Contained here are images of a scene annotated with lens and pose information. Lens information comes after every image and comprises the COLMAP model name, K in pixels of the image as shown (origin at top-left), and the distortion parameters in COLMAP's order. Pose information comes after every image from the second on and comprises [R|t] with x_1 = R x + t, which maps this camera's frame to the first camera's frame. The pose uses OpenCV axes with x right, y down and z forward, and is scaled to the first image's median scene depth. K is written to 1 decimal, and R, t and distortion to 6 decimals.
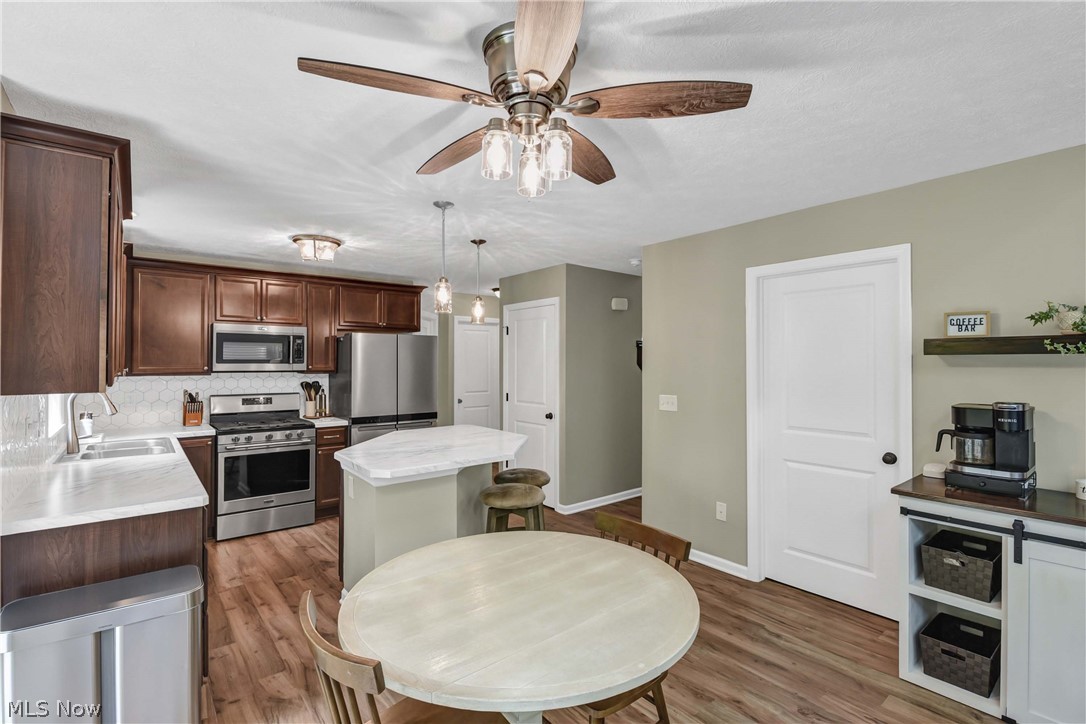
lens RADIAL K [[502.2, 0, 528.1], [0, 502.2, 353.2], [0, 0, 1]] dist [-0.028449, 0.000064]
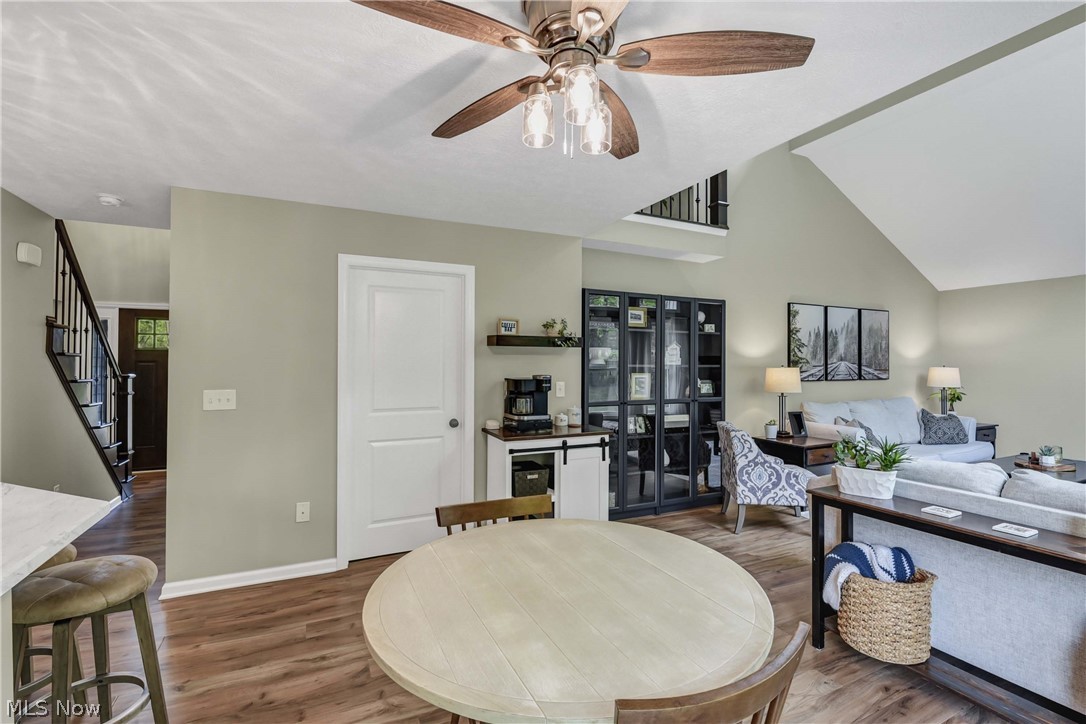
lens RADIAL K [[485.8, 0, 546.8], [0, 485.8, 358.2], [0, 0, 1]] dist [-0.001499, -0.000521]
pose [[0.206011, 0.010381, 0.978495, -0.300335], [-0.019210, 0.999794, -0.006562, 0.024657], [-0.978361, -0.017446, 0.206168, 0.290519]]
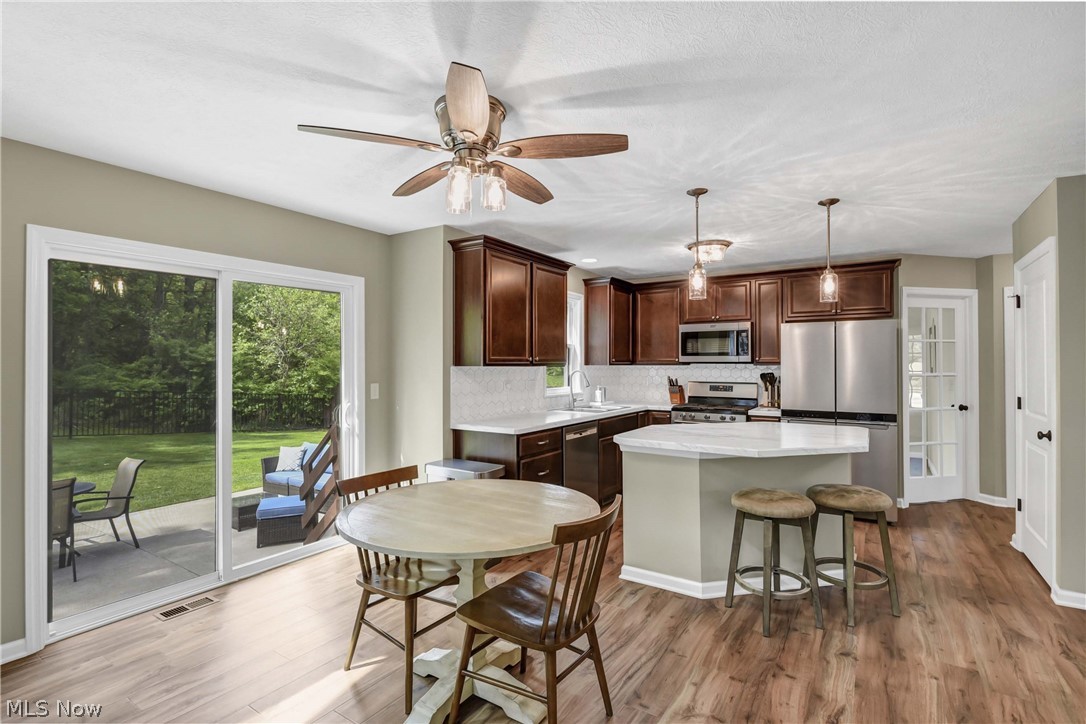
lens RADIAL K [[491.9, 0, 541.6], [0, 491.9, 359.1], [0, 0, 1]] dist [-0.001221, -0.007230]
pose [[0.308044, -0.008777, -0.951332, 0.452908], [0.018875, 0.999817, -0.003112, 0.025077], [0.951185, -0.016998, 0.308154, 0.261156]]
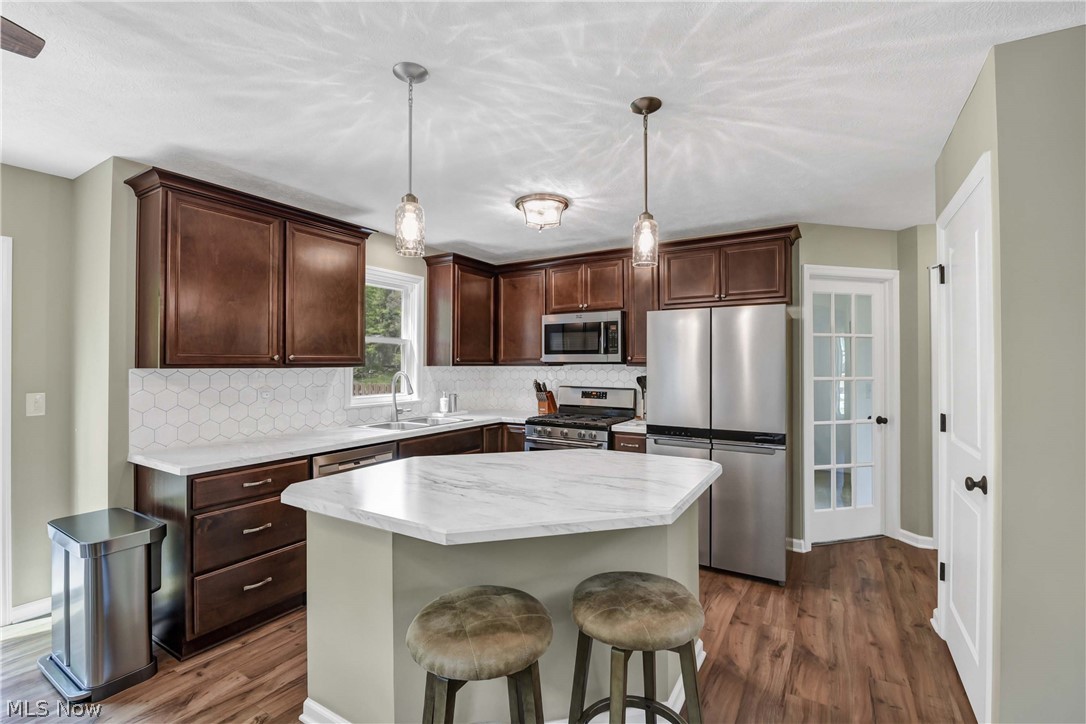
lens RADIAL K [[477.7, 0, 541.0], [0, 477.7, 359.4], [0, 0, 1]] dist [-0.000498, -0.010356]
pose [[0.355139, -0.007541, -0.934783, 0.276985], [0.017779, 0.999841, -0.001312, 0.030937], [0.934644, -0.016154, 0.355216, 0.628465]]
